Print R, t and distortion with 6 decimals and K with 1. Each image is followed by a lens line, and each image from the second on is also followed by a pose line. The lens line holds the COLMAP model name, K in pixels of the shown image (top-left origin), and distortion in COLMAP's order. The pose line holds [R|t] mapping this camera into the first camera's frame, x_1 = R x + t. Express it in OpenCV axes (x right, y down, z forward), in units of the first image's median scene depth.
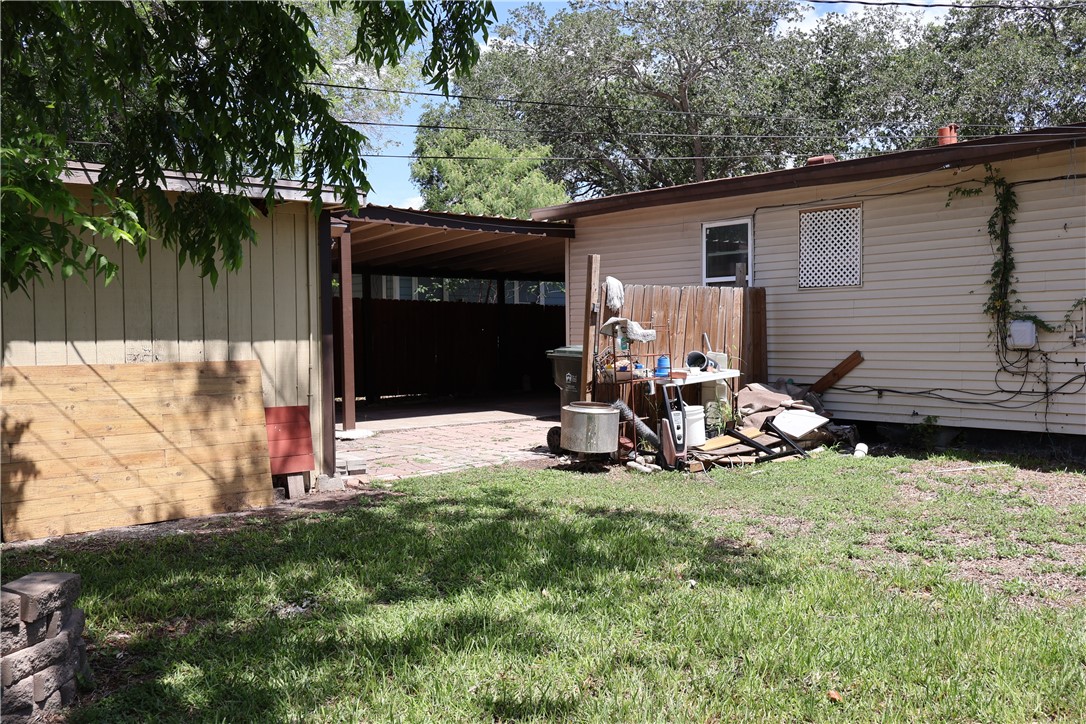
lens RADIAL K [[908.6, 0, 541.5], [0, 908.6, 359.0], [0, 0, 1]] dist [-0.003510, 0.008960]
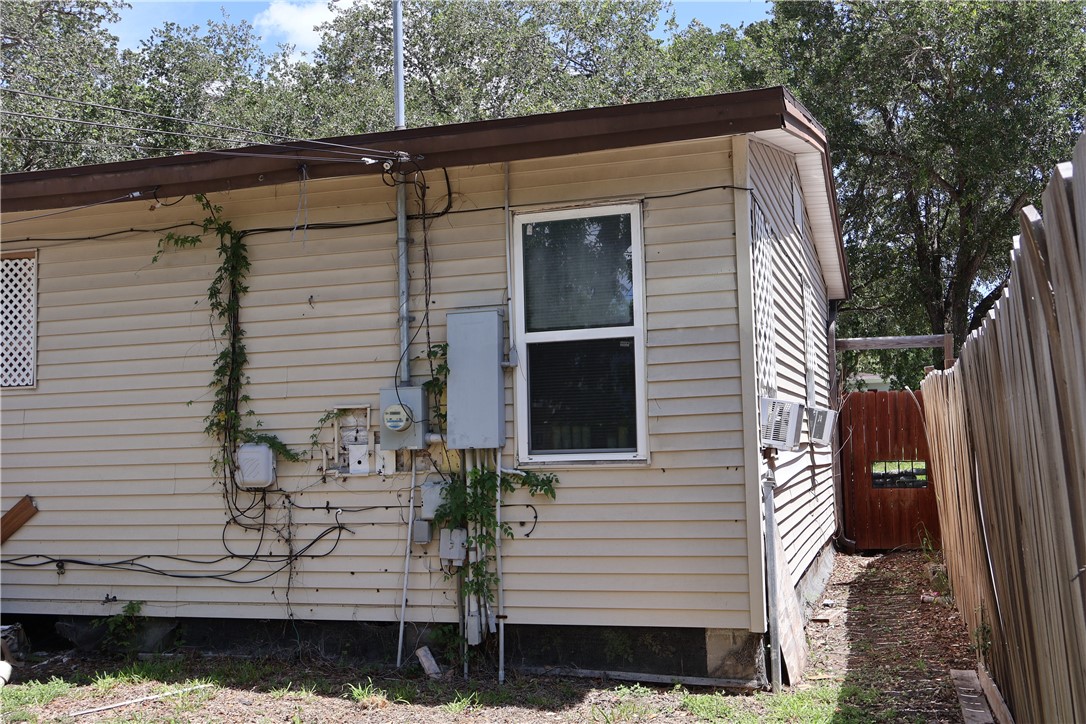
lens RADIAL K [[1140.2, 0, 541.6], [0, 1140.2, 365.5], [0, 0, 1]] dist [0.024580, 0.000000]
pose [[0.859470, 0.026931, 0.510477, 0.287275], [0.027826, 0.994666, -0.099326, -0.011356], [-0.510429, 0.099572, 0.854136, 0.204535]]
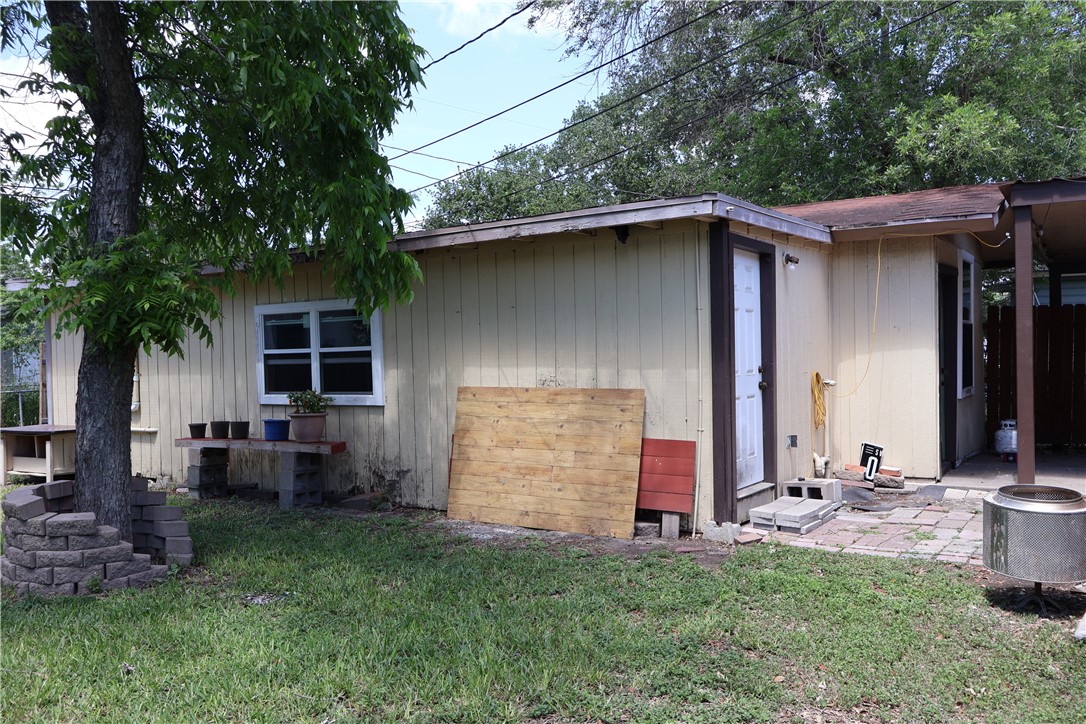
lens RADIAL K [[908.6, 0, 549.8], [0, 908.6, 366.8], [0, 0, 1]] dist [-0.003510, 0.008960]
pose [[0.266176, 0.023583, -0.963636, 0.495933], [-0.017751, 0.999651, 0.019561, -0.032969], [0.963761, 0.011898, 0.266502, 0.528846]]
